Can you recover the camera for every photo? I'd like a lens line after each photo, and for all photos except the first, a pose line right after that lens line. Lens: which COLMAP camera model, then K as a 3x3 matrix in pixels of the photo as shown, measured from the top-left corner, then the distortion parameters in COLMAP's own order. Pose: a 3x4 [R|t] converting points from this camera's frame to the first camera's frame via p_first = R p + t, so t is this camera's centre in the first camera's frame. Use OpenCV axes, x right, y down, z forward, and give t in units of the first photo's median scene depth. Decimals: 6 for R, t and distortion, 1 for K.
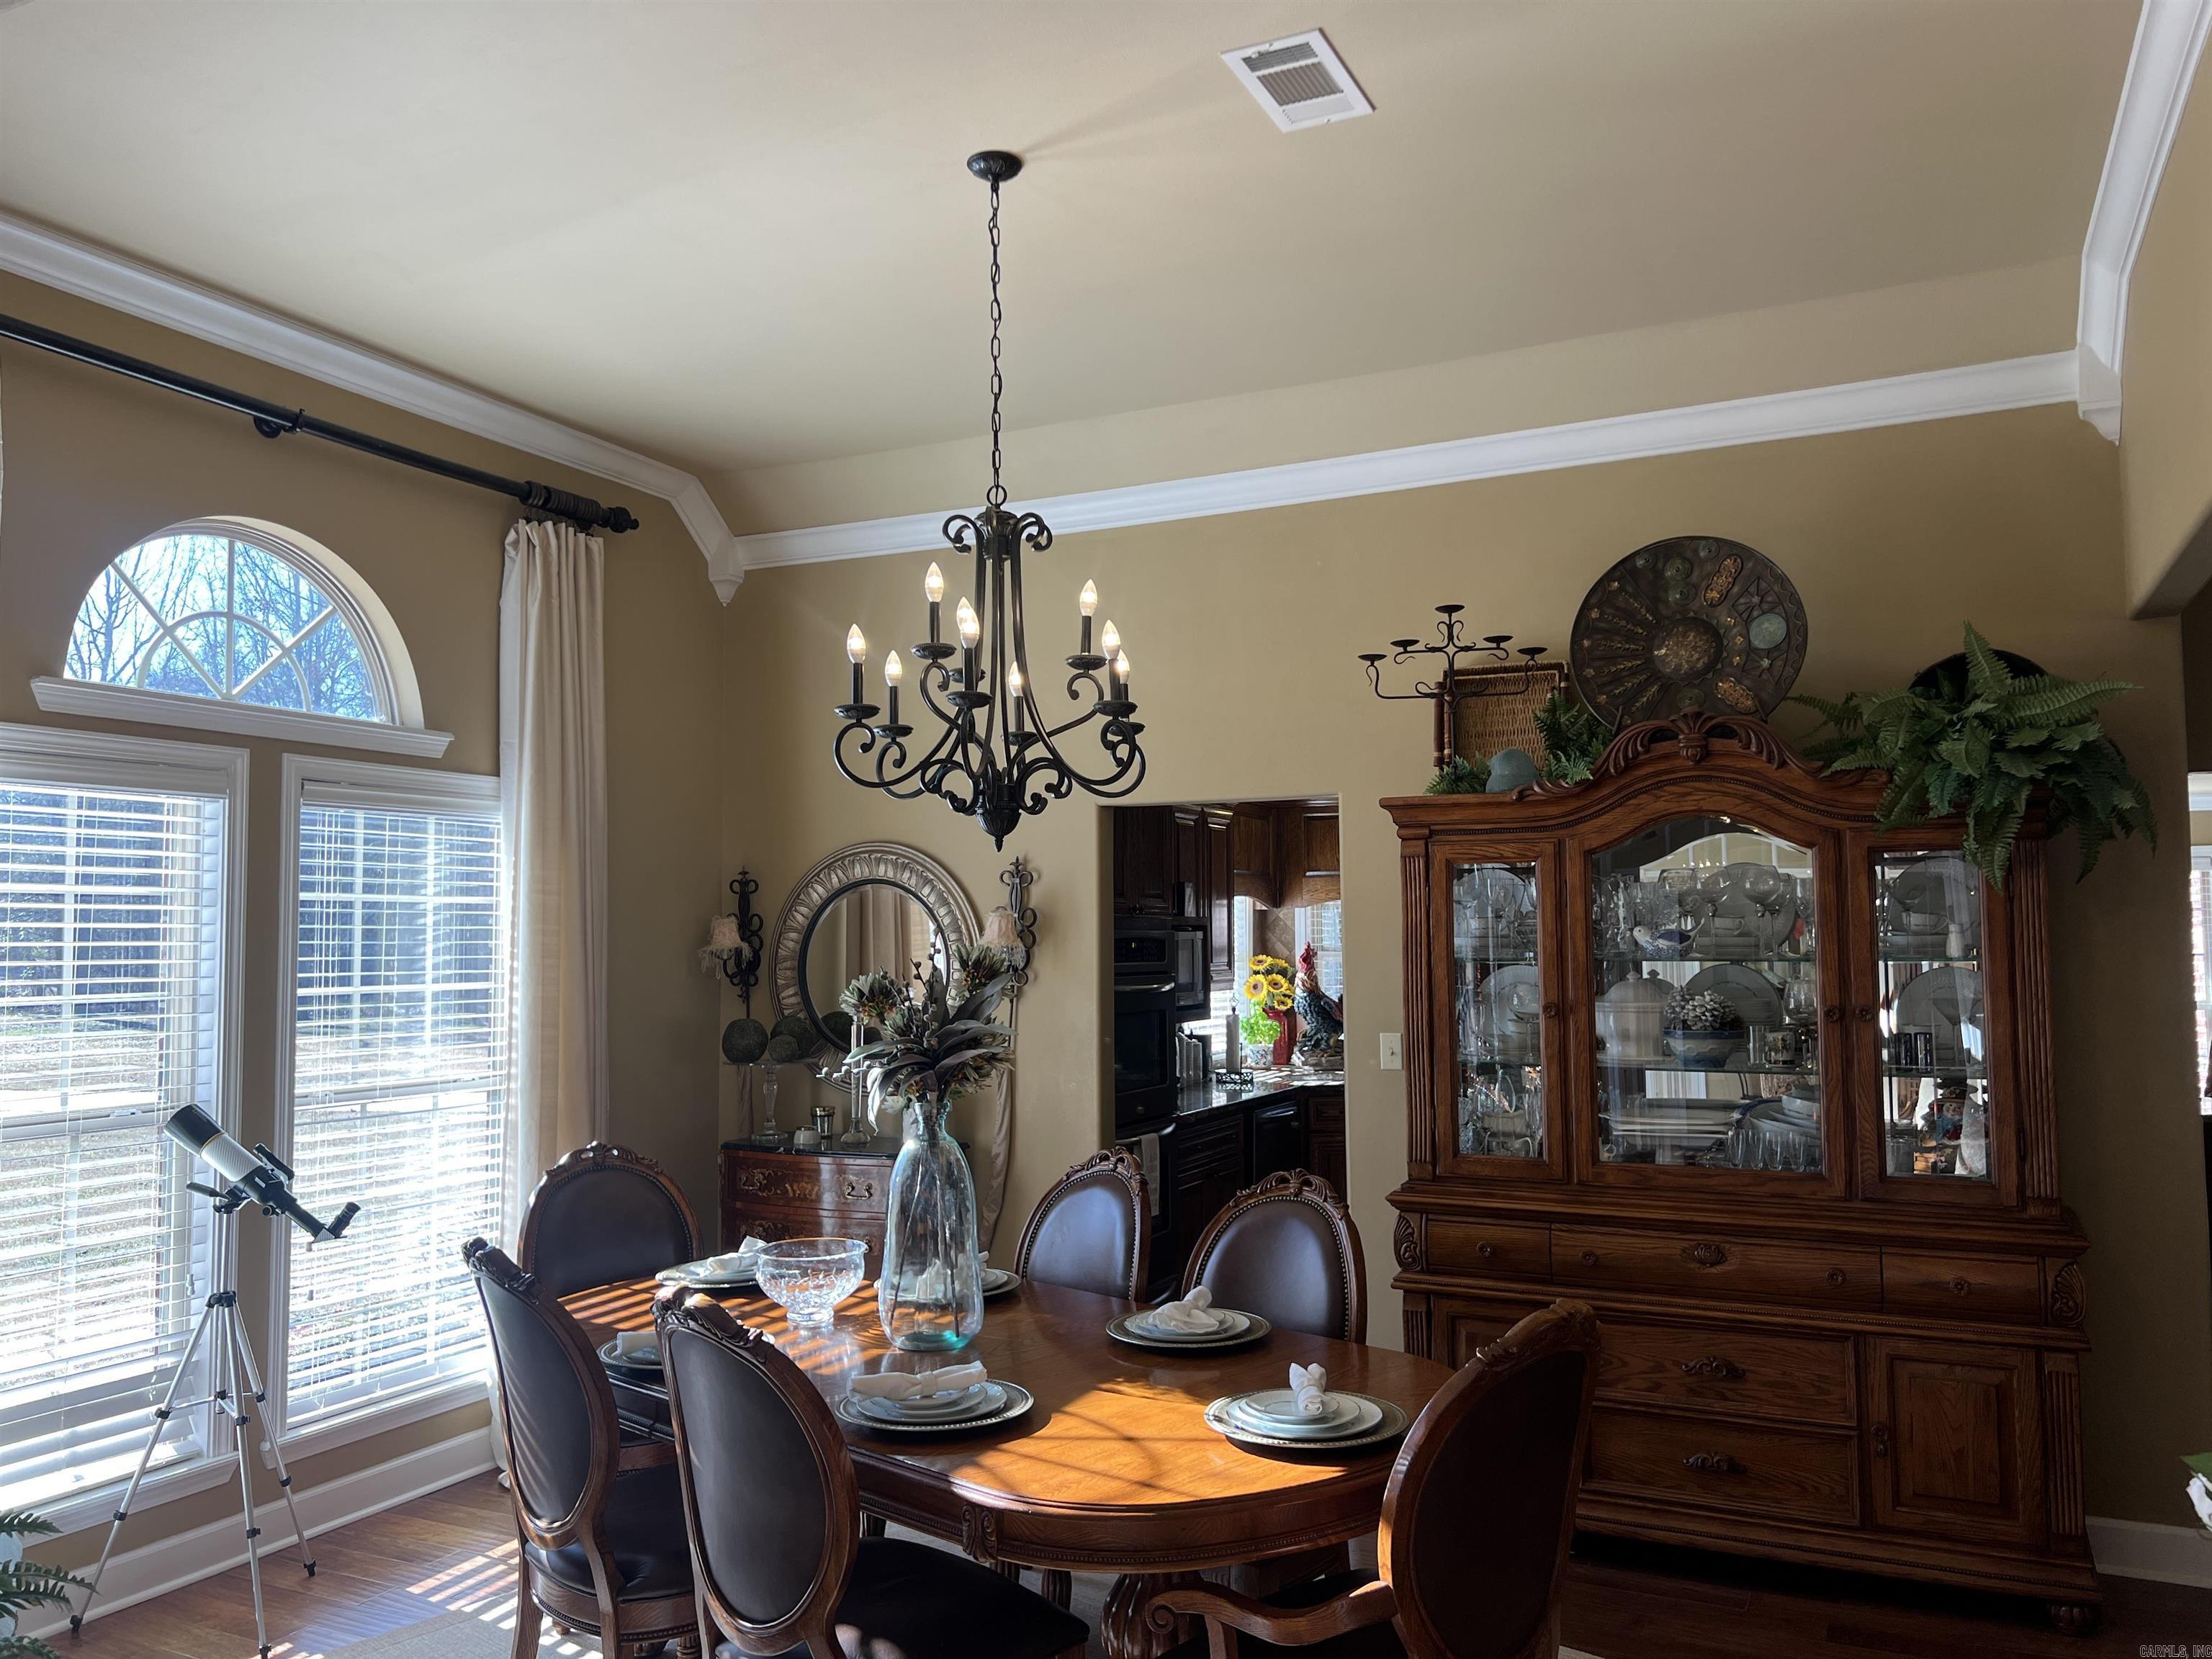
lens RADIAL K [[1663.0, 0, 1103.3], [0, 1663.0, 833.5], [0, 0, 1]] dist [0.064363, -0.084016]
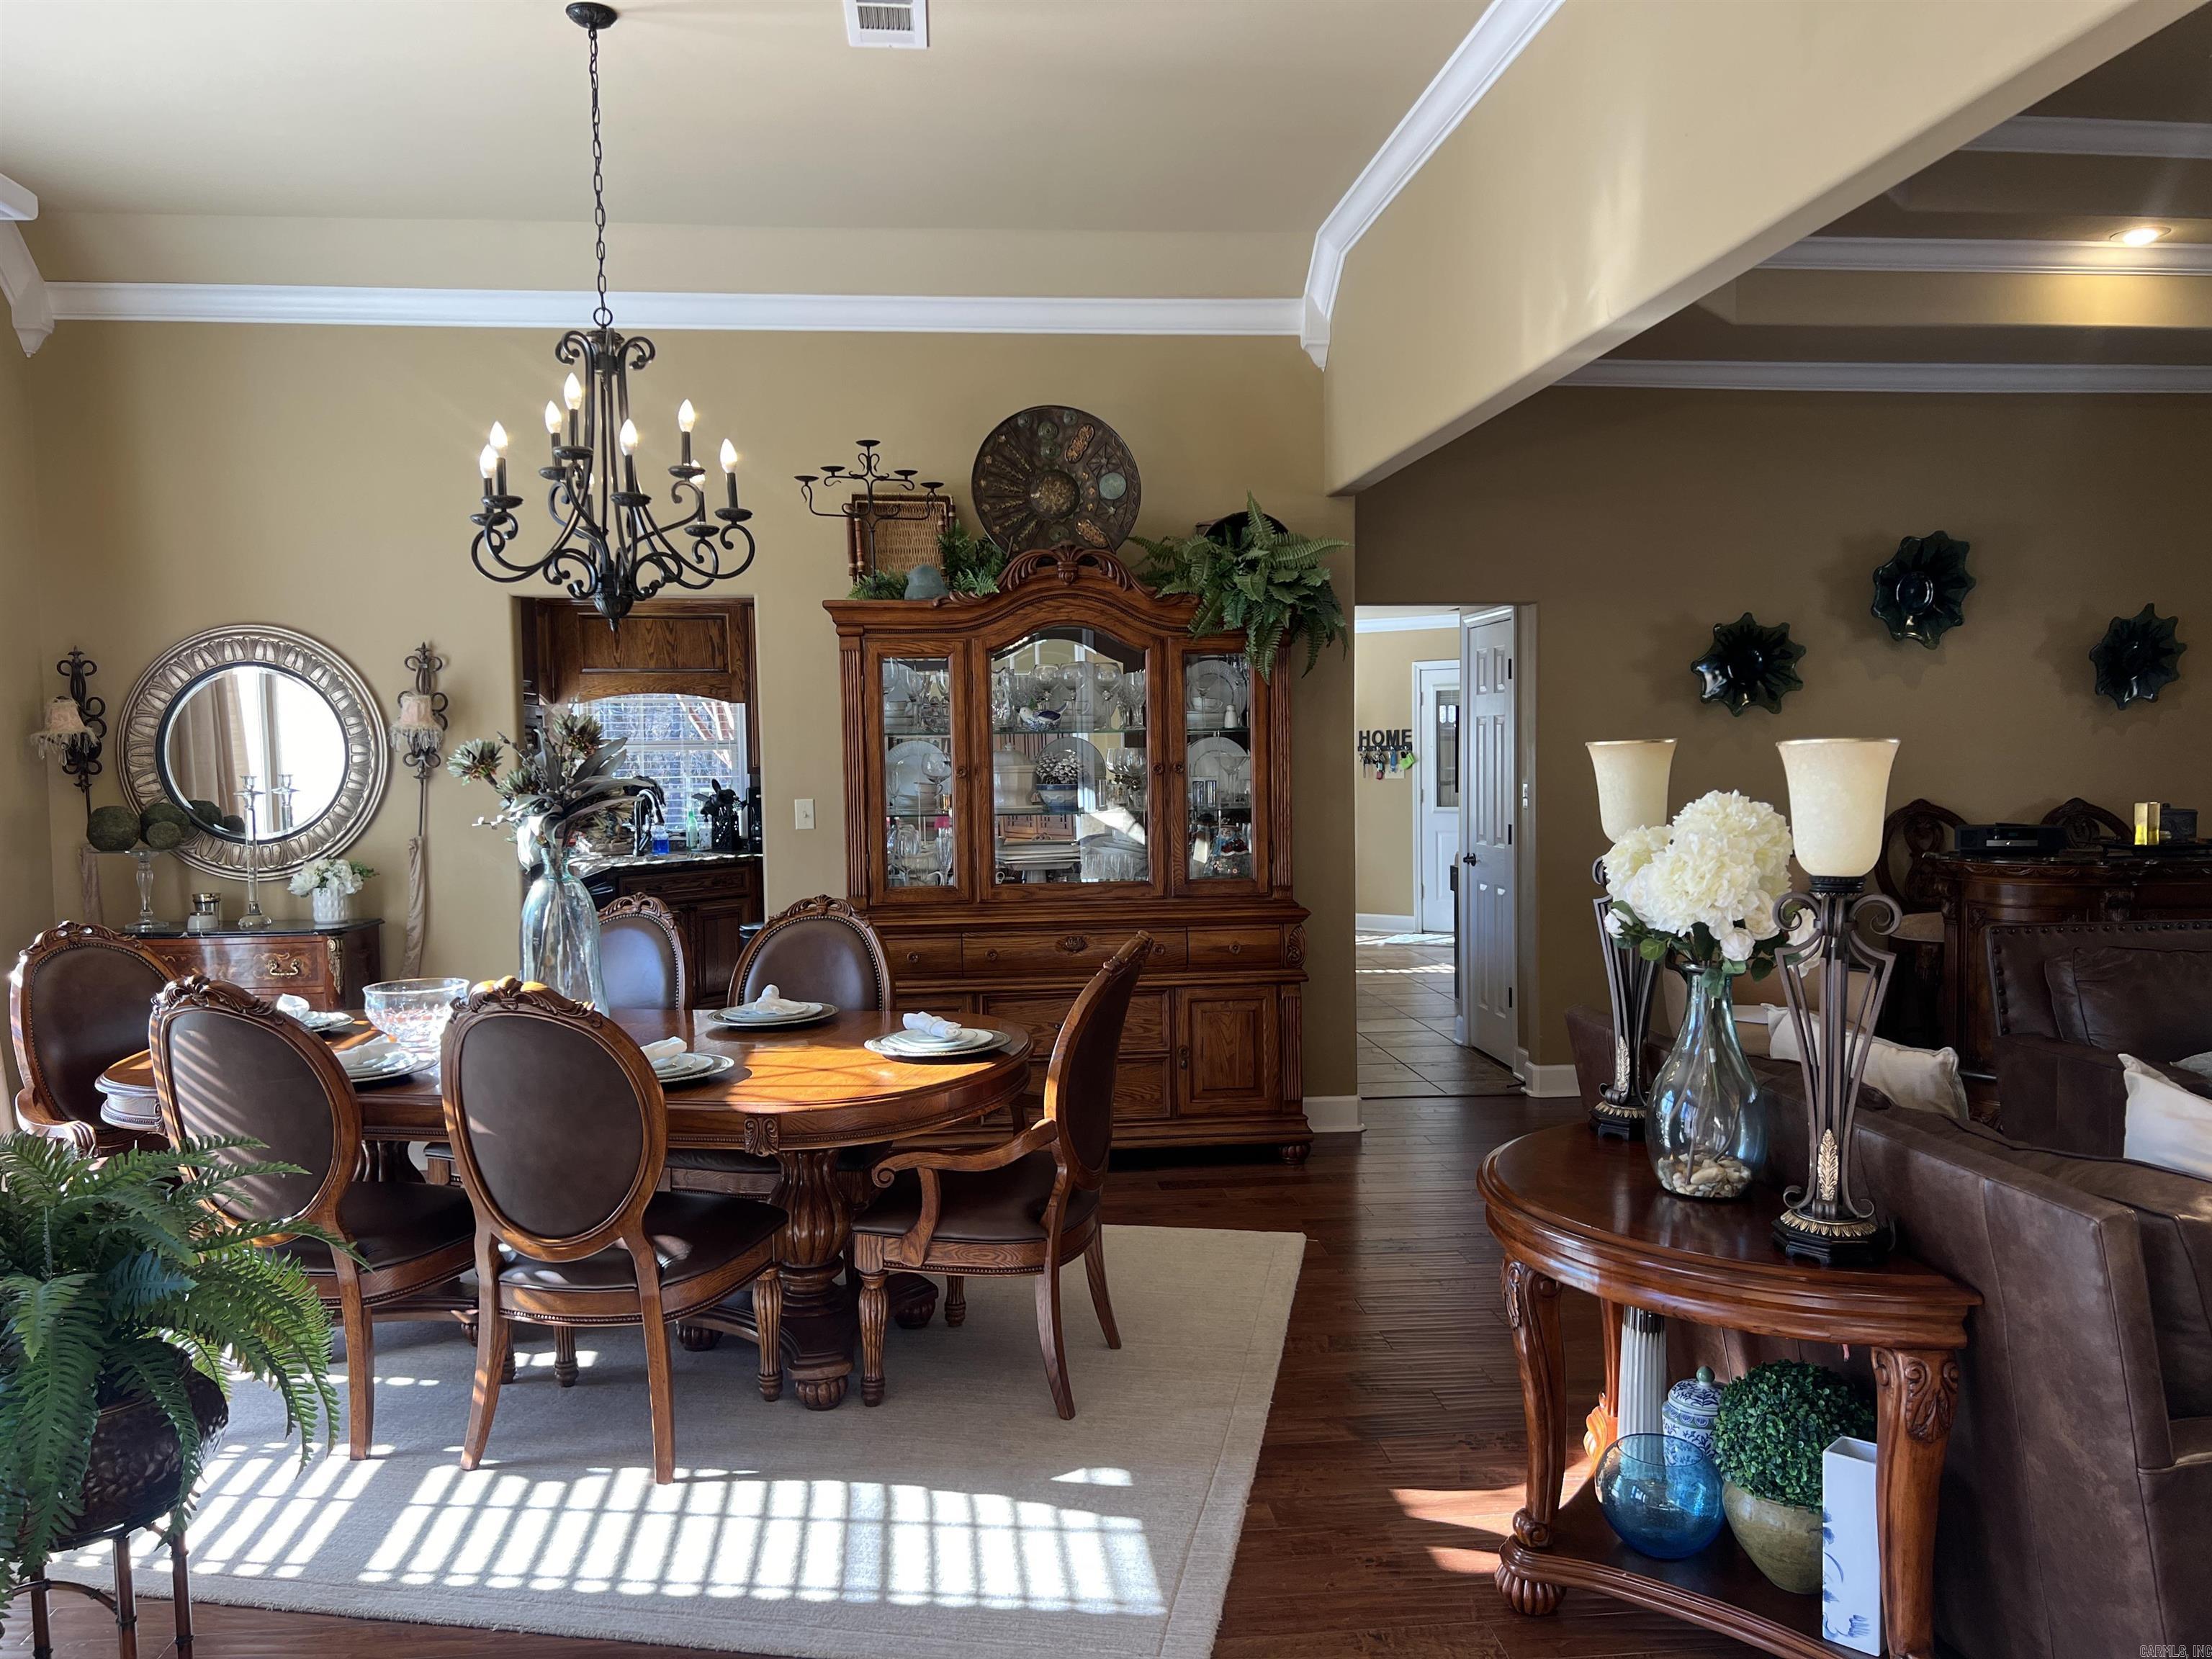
lens RADIAL K [[1663.0, 0, 1118.1], [0, 1663.0, 848.5], [0, 0, 1]] dist [0.064363, -0.084016]
pose [[0.852716, -0.038949, 0.520921, -0.302014], [-0.024454, 0.993147, 0.114288, 0.014476], [-0.521802, -0.110194, 0.845919, -0.158640]]
